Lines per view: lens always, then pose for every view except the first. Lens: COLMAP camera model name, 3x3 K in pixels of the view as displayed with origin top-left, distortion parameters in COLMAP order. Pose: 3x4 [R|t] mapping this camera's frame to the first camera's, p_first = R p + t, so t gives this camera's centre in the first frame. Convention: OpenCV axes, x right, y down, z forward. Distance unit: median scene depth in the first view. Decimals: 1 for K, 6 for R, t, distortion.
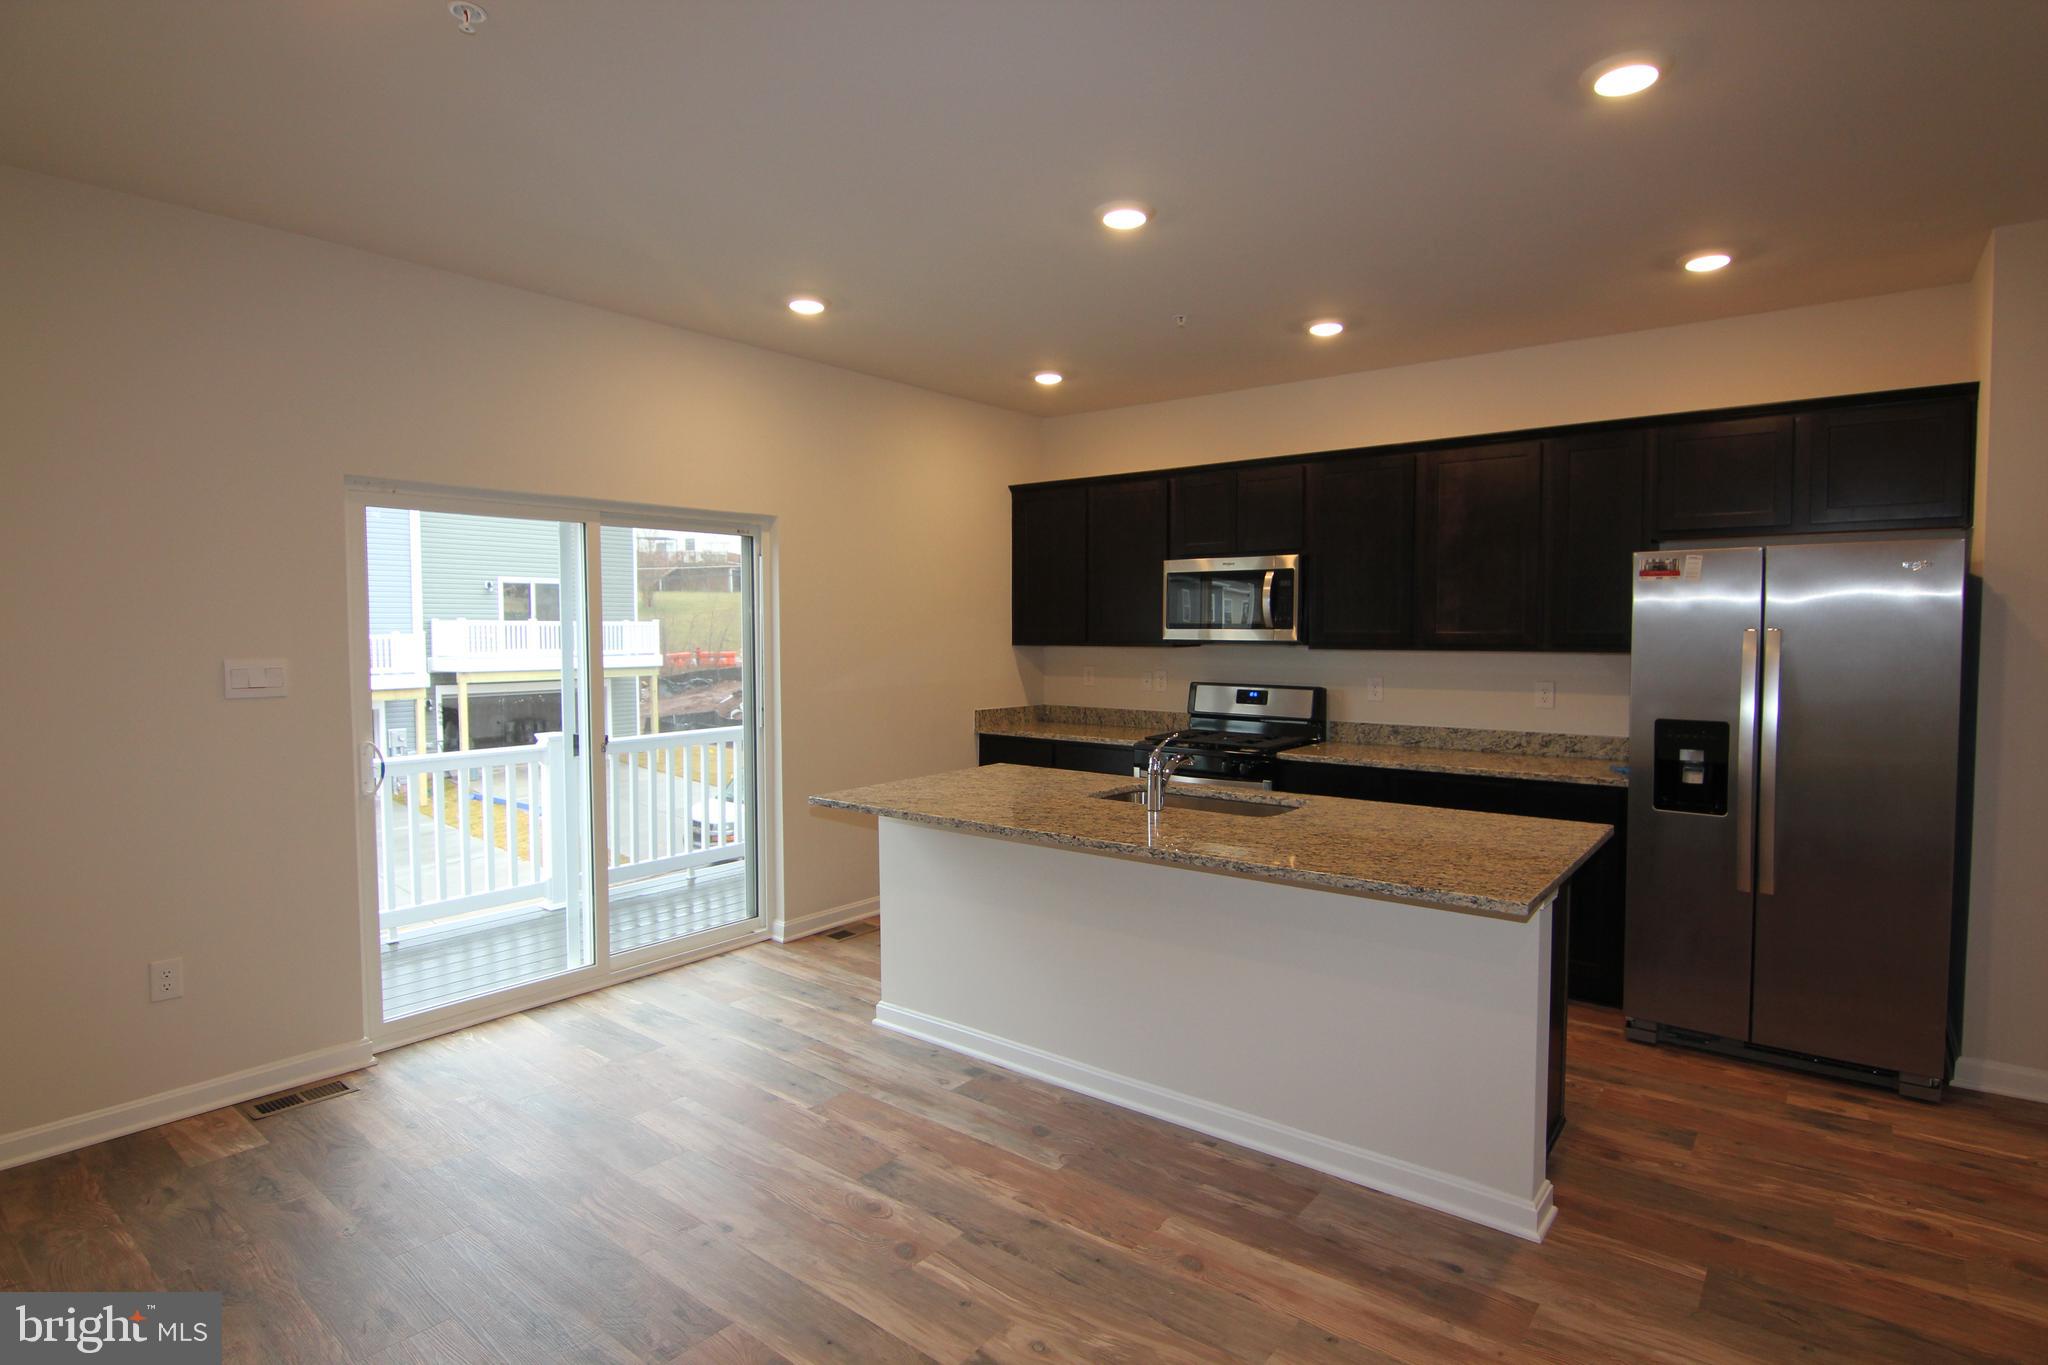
lens RADIAL K [[1046.8, 0, 1043.2], [0, 1046.8, 678.2], [0, 0, 1]] dist [0.001801, -0.017486]
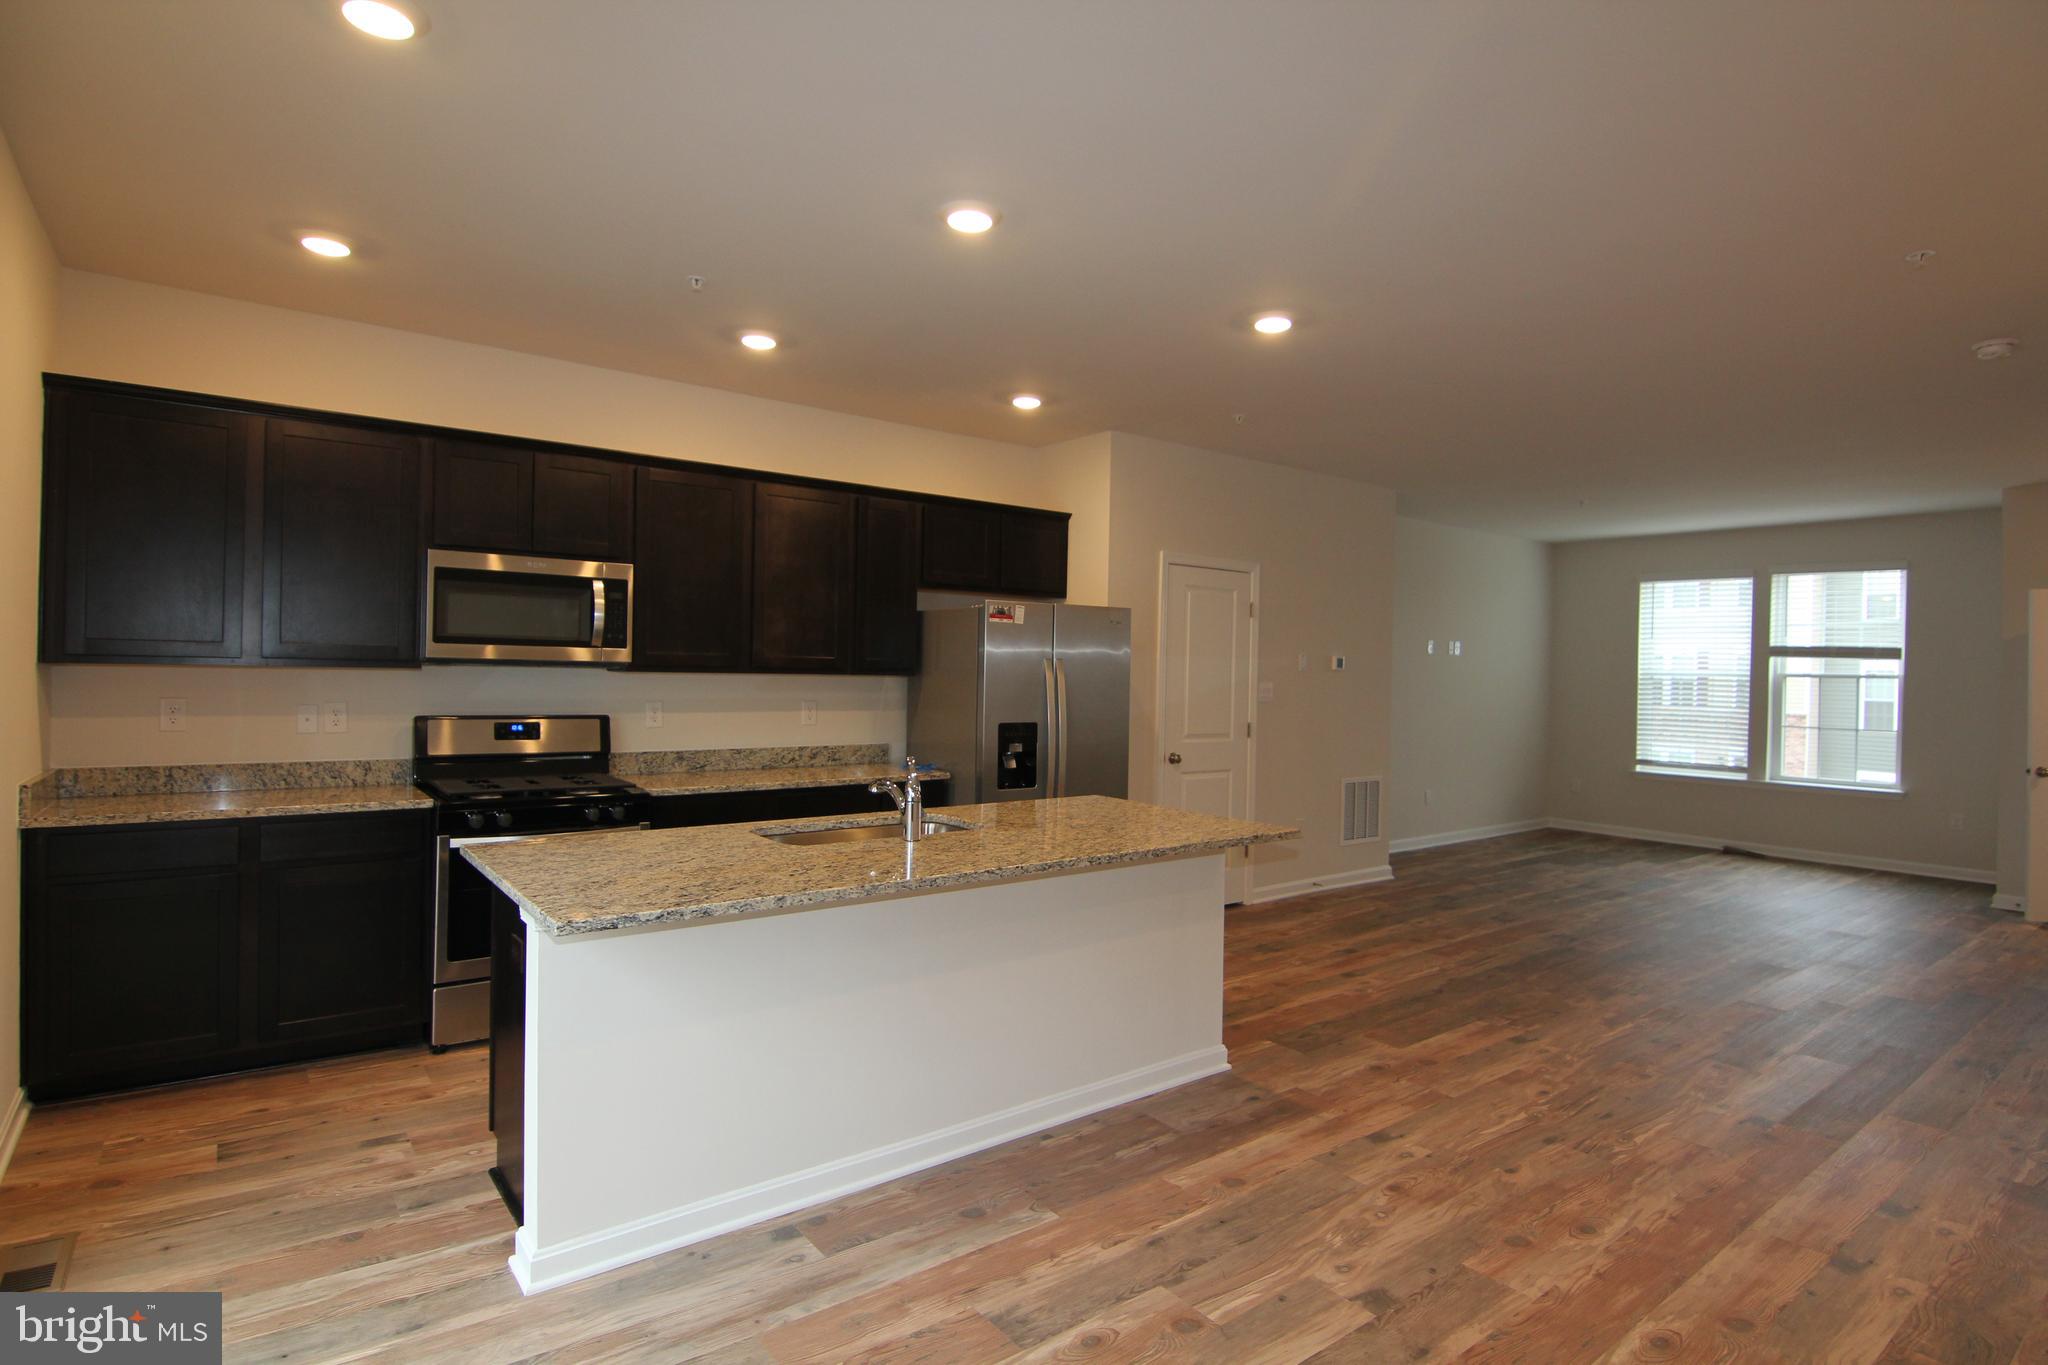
lens RADIAL K [[1046.8, 0, 1043.2], [0, 1046.8, 678.2], [0, 0, 1]] dist [0.001801, -0.017486]
pose [[0.243364, 0.000087, 0.969935, -0.709316], [0.027803, 0.999588, -0.007065, -0.008372], [-0.969537, 0.028687, 0.243261, 0.601099]]
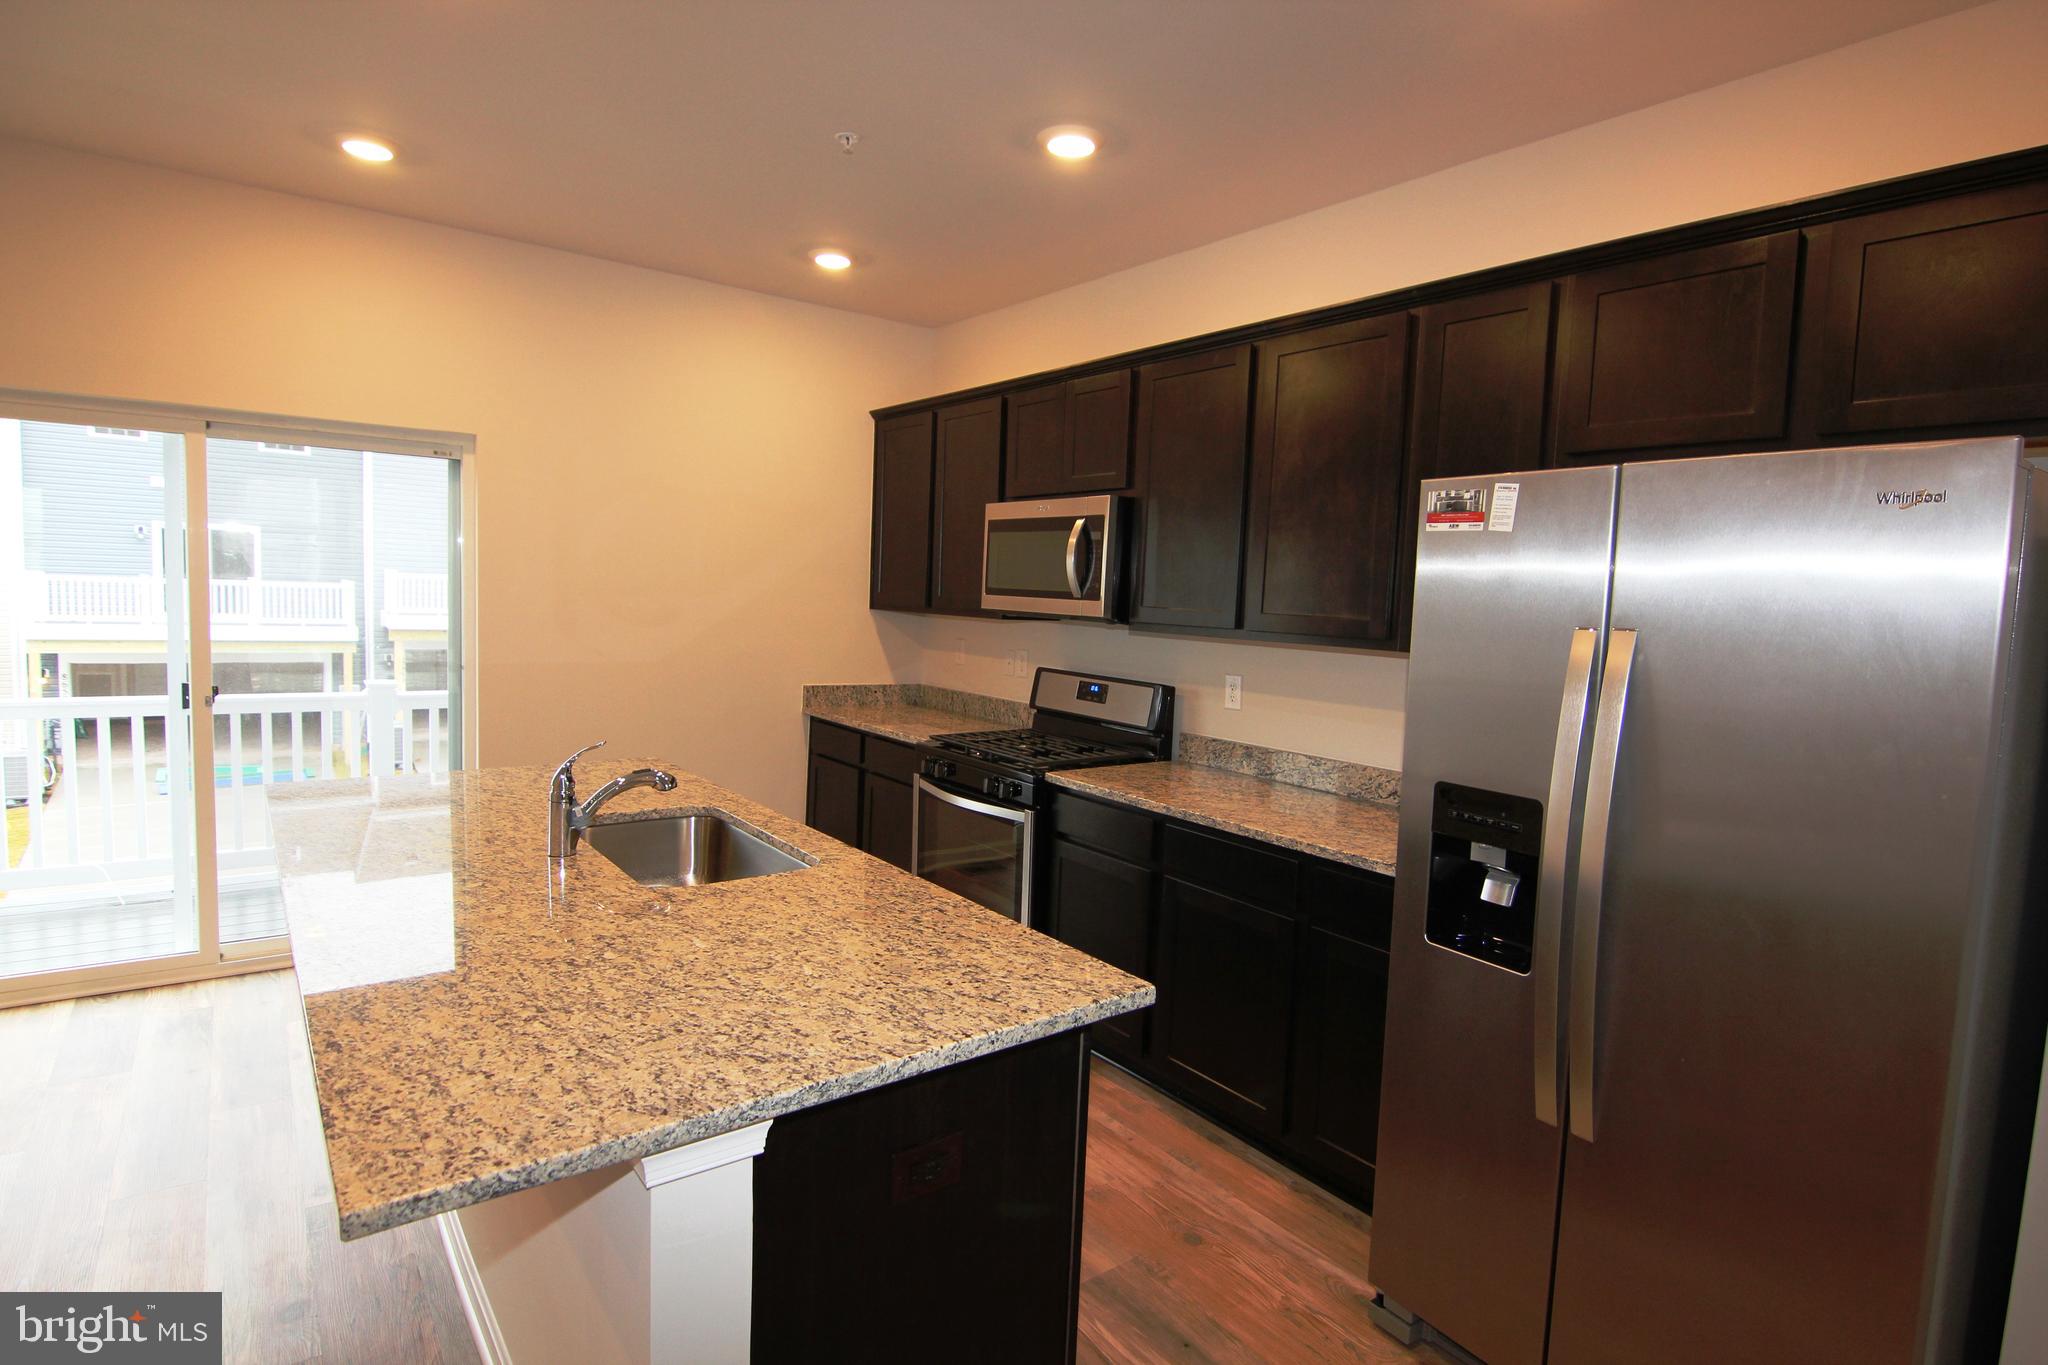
lens RADIAL K [[1046.8, 0, 1043.2], [0, 1046.8, 678.2], [0, 0, 1]] dist [0.001801, -0.017486]
pose [[0.967213, 0.063570, -0.245883, 0.508935], [-0.056668, 0.997778, 0.035053, -0.022864], [0.247565, -0.019970, 0.968665, 0.404644]]
